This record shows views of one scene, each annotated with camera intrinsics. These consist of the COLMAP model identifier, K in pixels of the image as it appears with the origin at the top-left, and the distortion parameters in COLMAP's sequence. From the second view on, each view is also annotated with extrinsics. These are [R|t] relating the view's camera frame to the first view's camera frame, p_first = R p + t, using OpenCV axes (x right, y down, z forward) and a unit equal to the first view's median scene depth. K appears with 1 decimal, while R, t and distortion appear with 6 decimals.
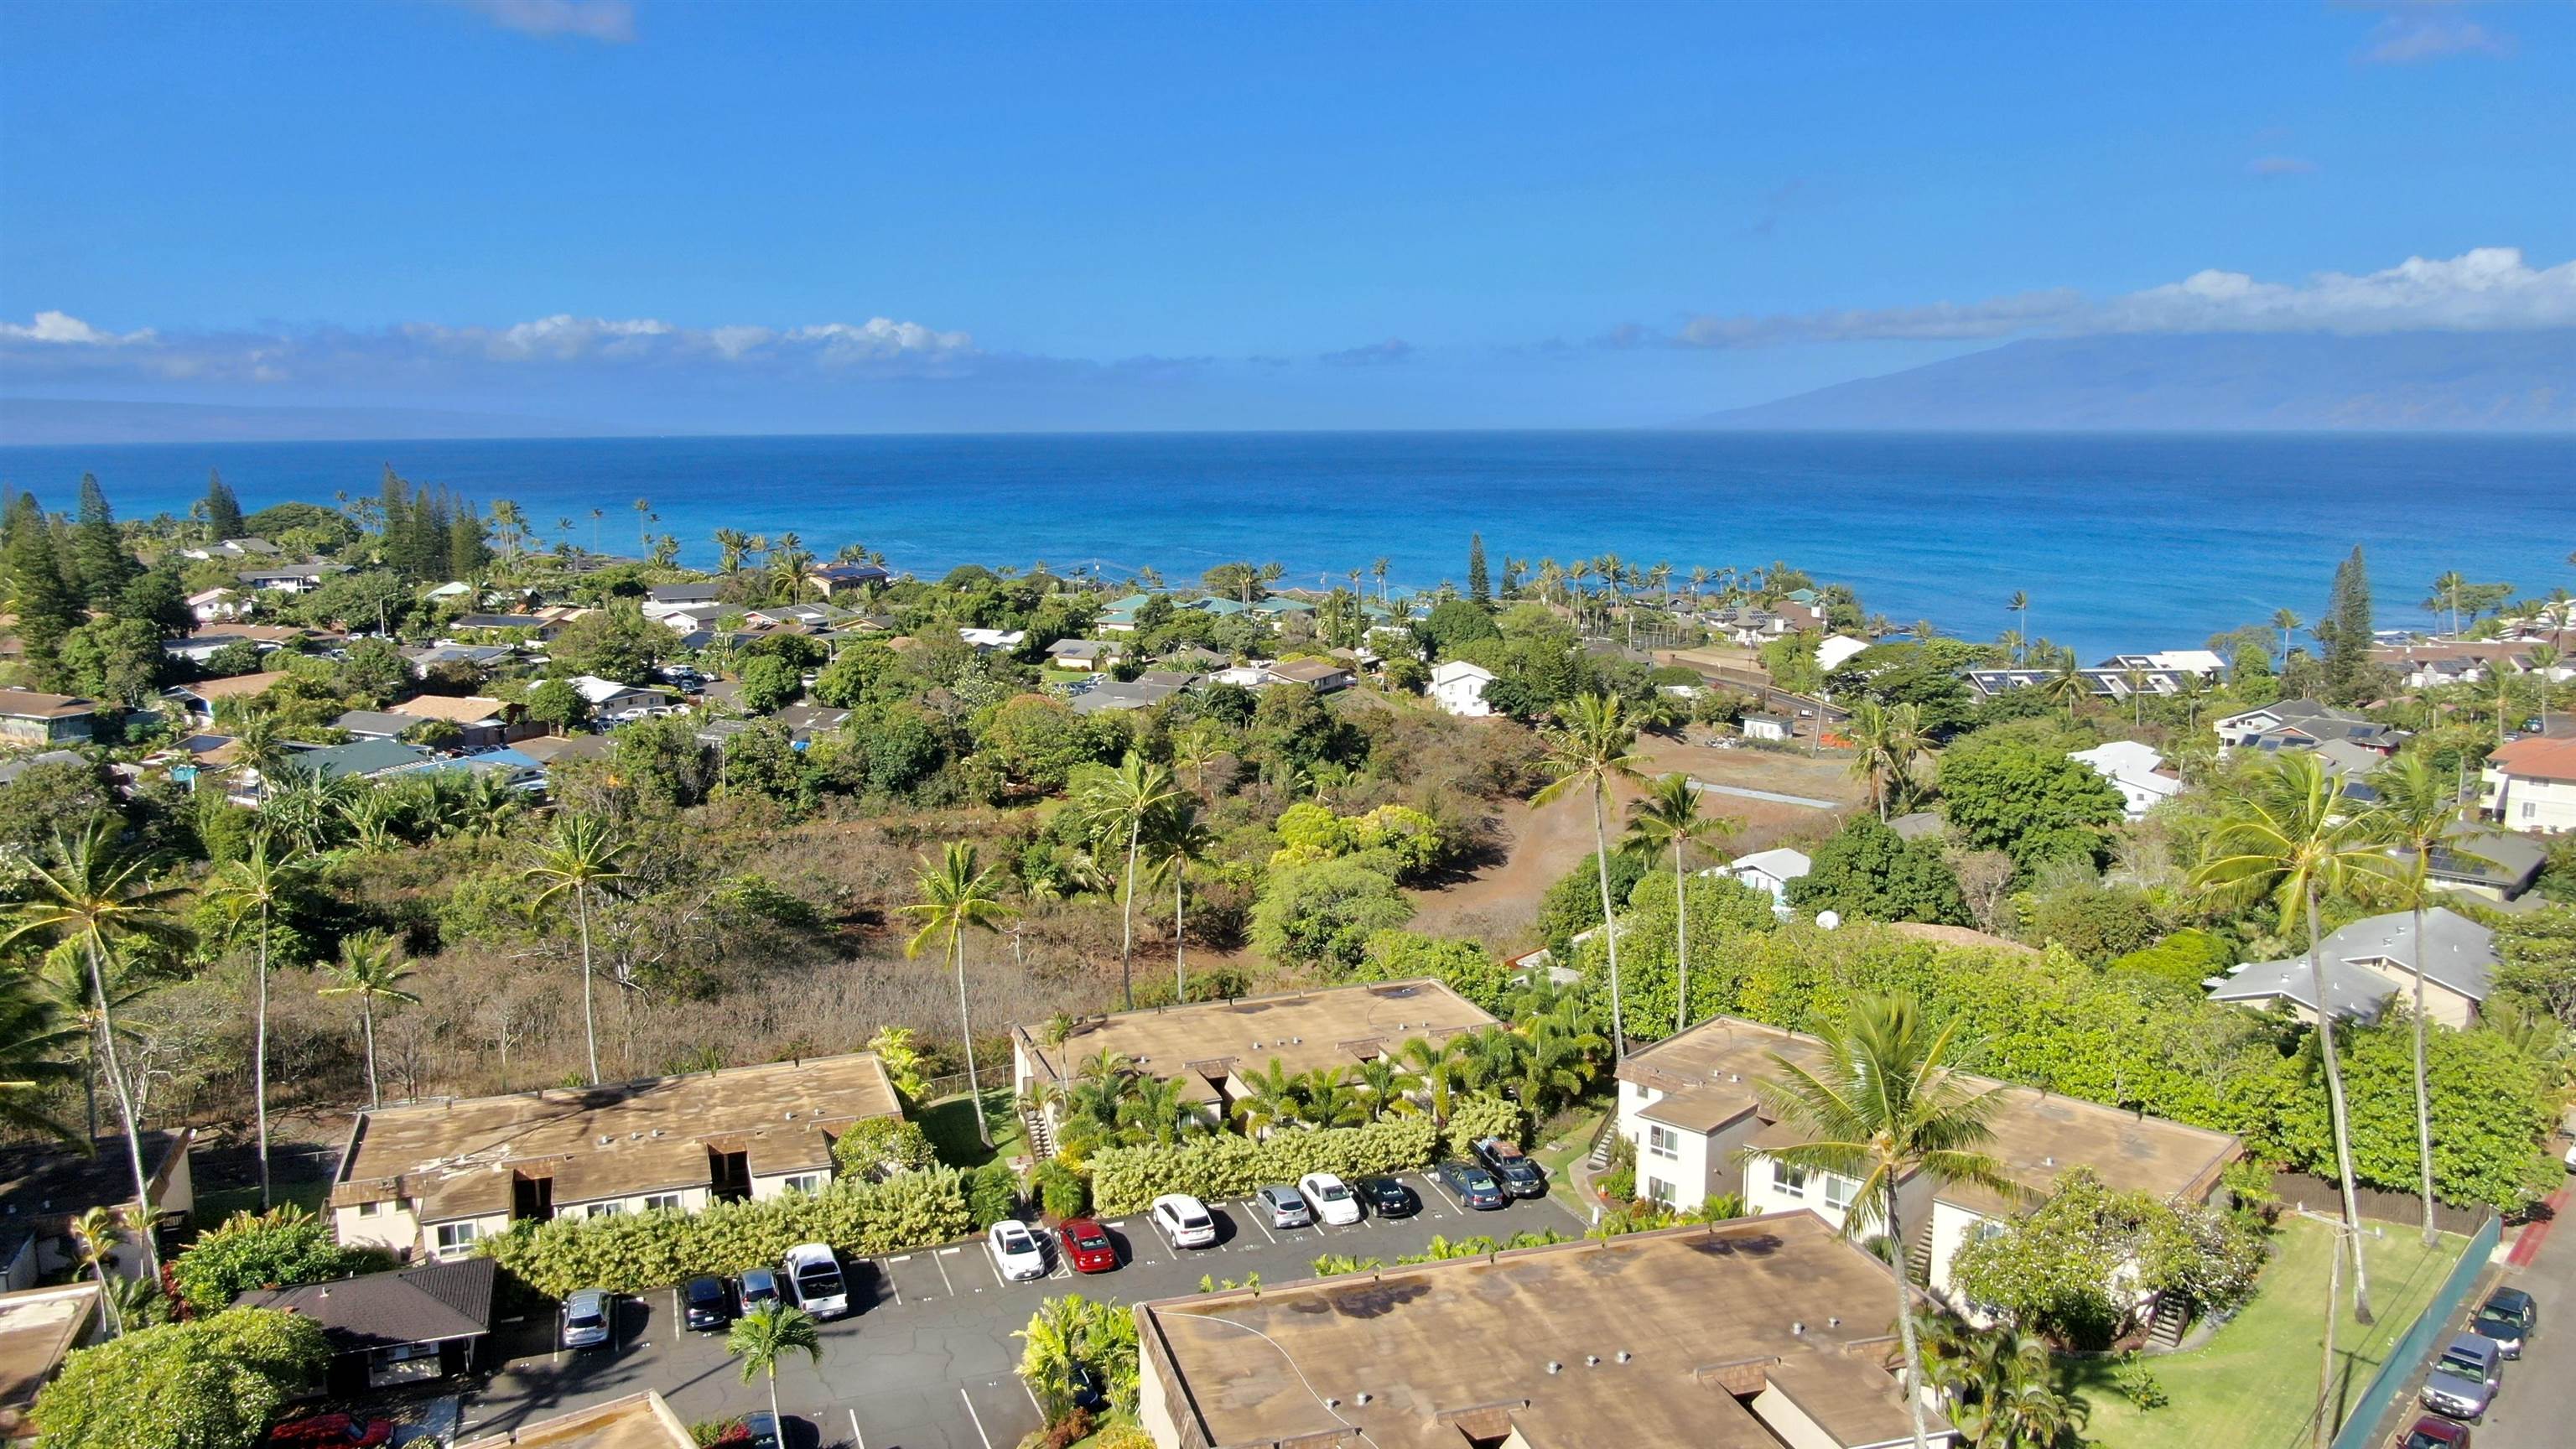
lens RADIAL K [[1834.3, 0, 1288.0], [0, 1834.3, 724.5], [0, 0, 1]] dist [-0.045844, 0.053894]
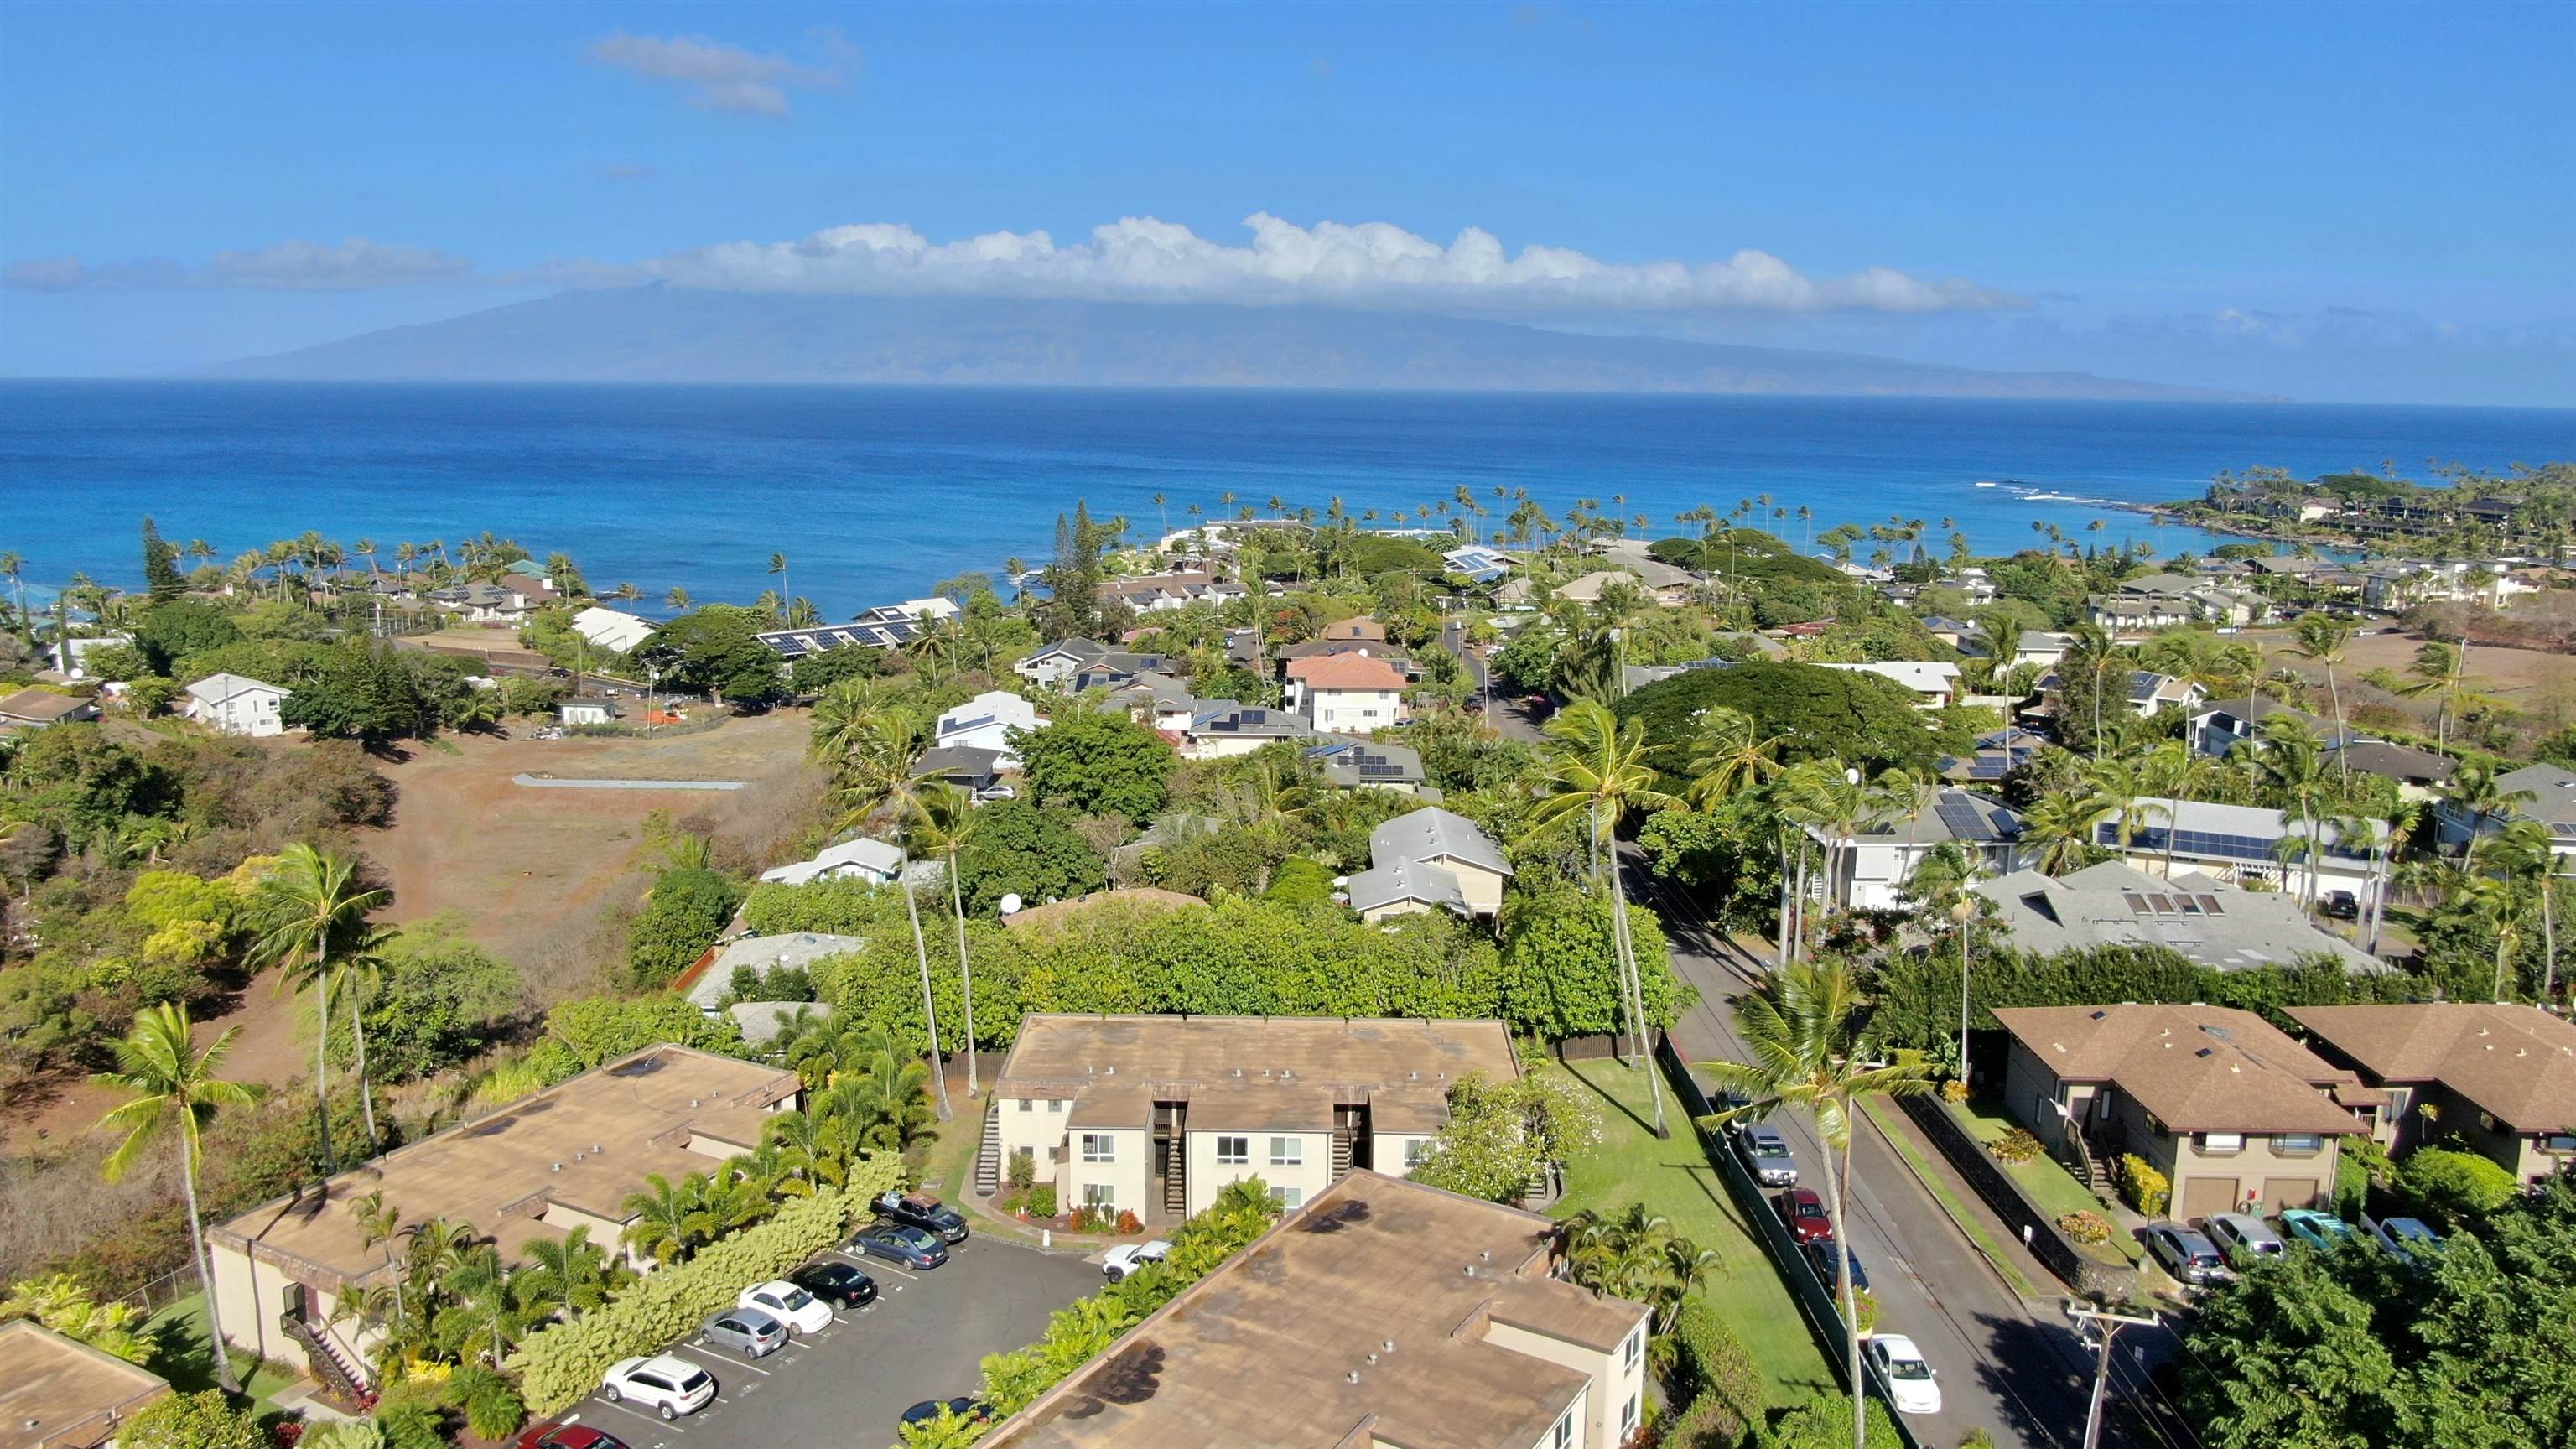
lens RADIAL K [[1834.3, 0, 1288.0], [0, 1834.3, 724.5], [0, 0, 1]] dist [-0.045844, 0.053894]
pose [[0.738340, -0.112997, 0.664895, -0.124584], [0.095791, 0.993440, 0.062460, -0.019927], [-0.667591, 0.017574, 0.744321, 0.057427]]
